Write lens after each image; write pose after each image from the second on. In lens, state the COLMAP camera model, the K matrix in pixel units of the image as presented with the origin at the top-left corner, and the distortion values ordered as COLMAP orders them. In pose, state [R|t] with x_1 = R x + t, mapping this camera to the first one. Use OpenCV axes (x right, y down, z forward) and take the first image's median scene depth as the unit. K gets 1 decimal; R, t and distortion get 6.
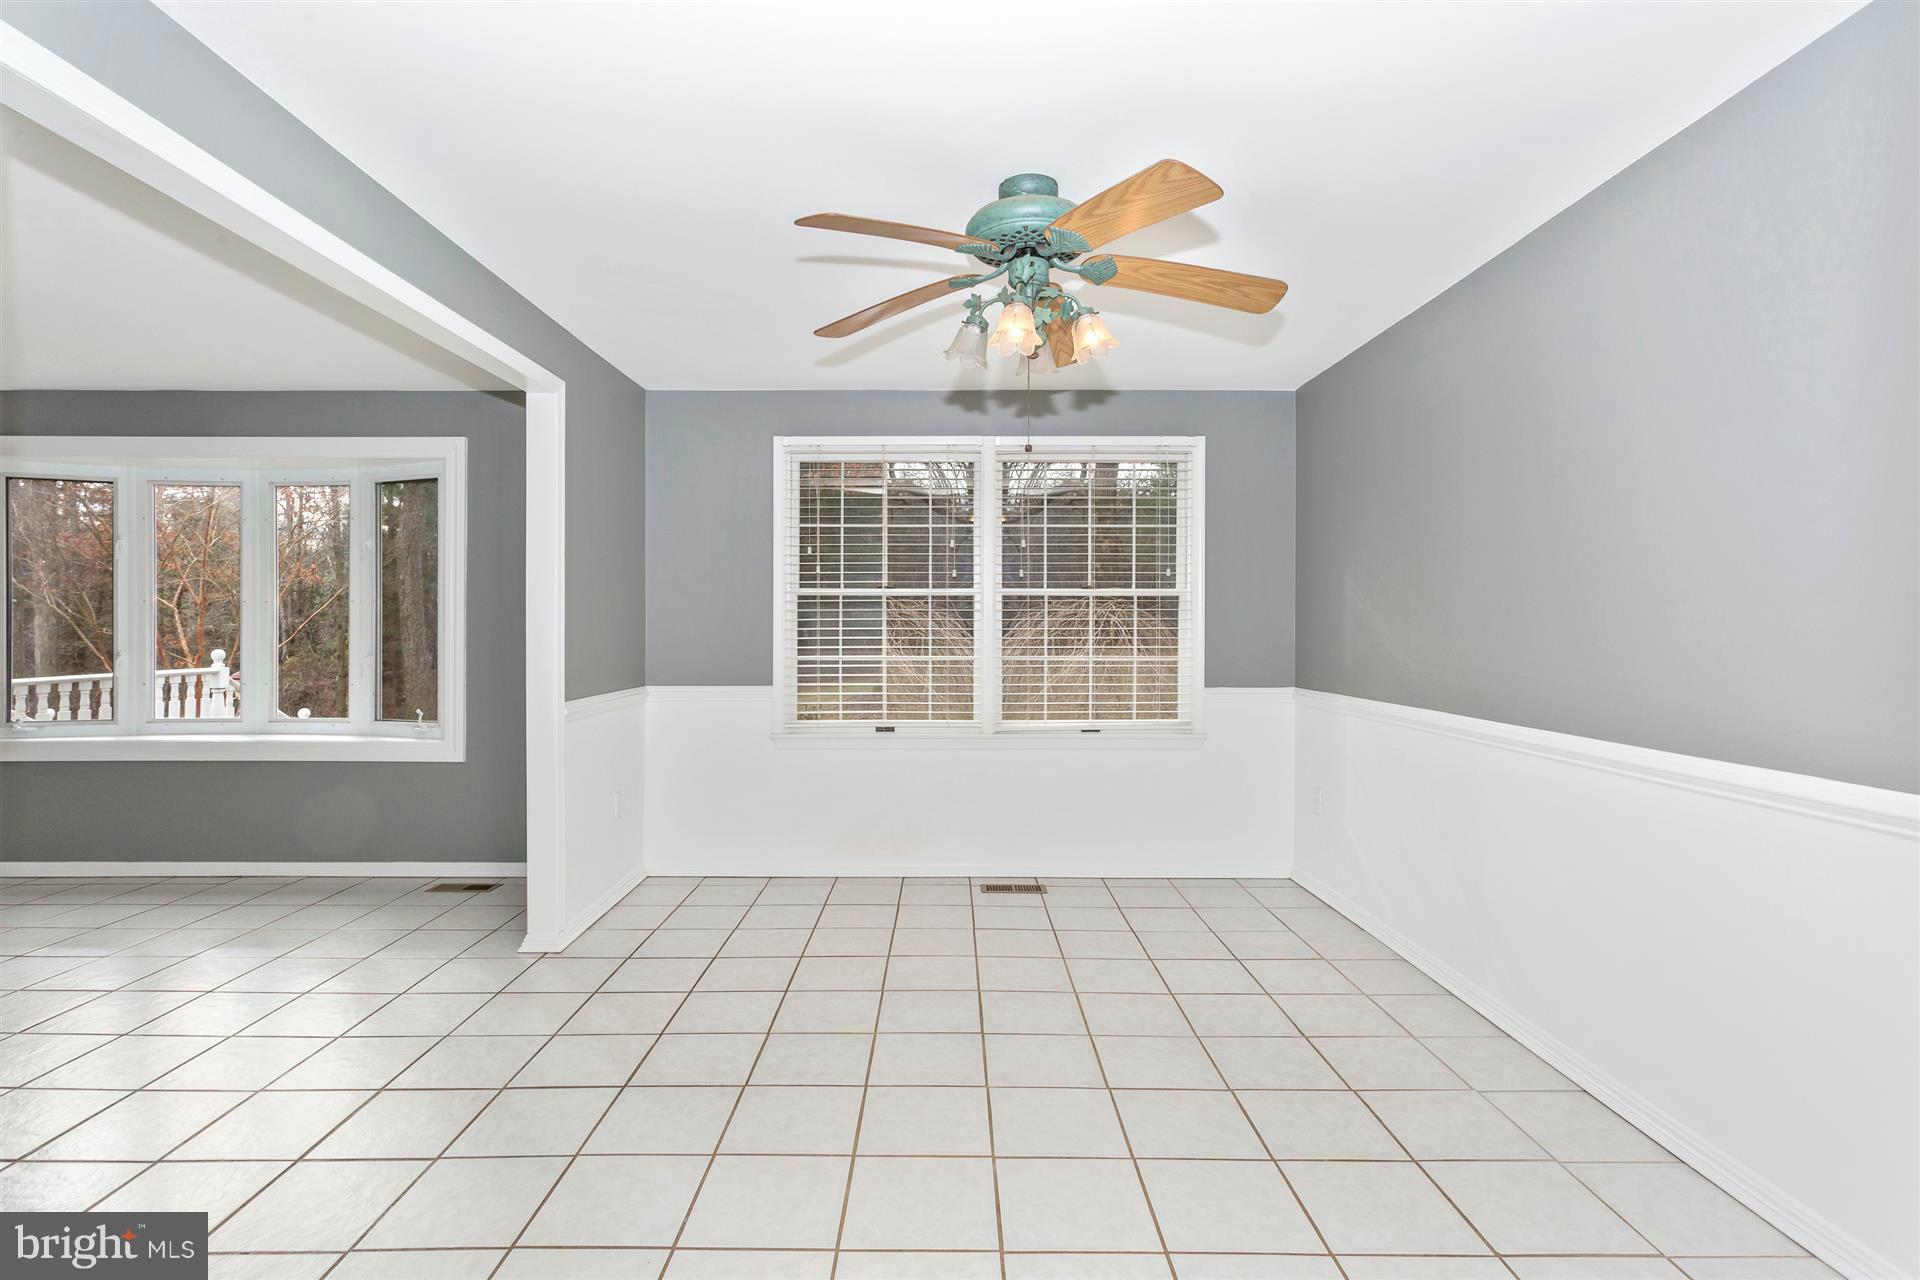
lens RADIAL K [[925.0, 0, 952.7], [0, 925.0, 609.8], [0, 0, 1]] dist [0.001220, 0.000496]
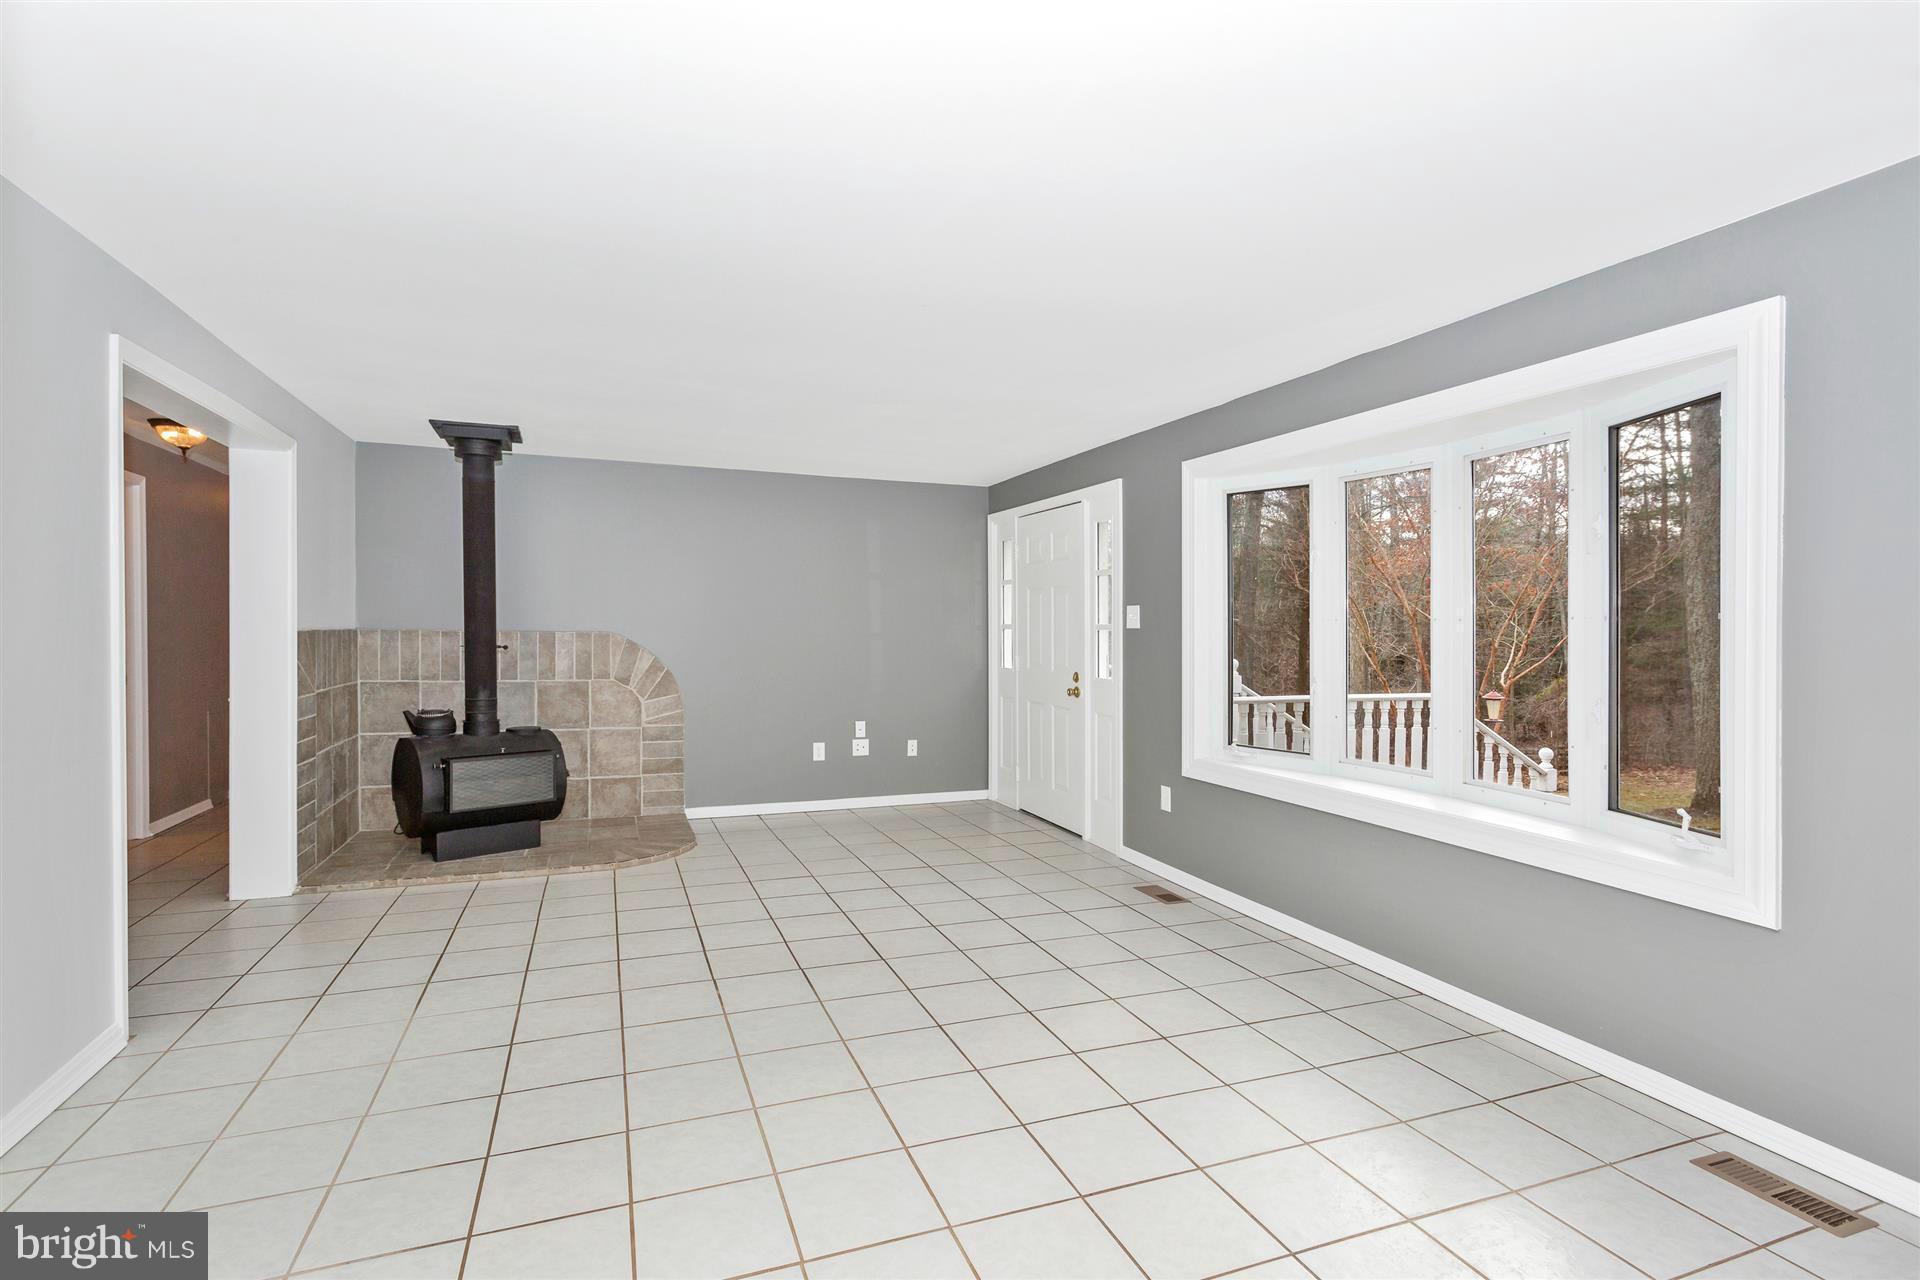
lens RADIAL K [[933.5, 0, 955.8], [0, 933.5, 633.0], [0, 0, 1]] dist [0.000220, 0.000691]
pose [[0.354090, 0.005547, -0.935195, -0.193674], [0.005927, 0.999949, 0.008176, -0.006394], [0.935193, -0.008438, 0.354039, 0.369253]]
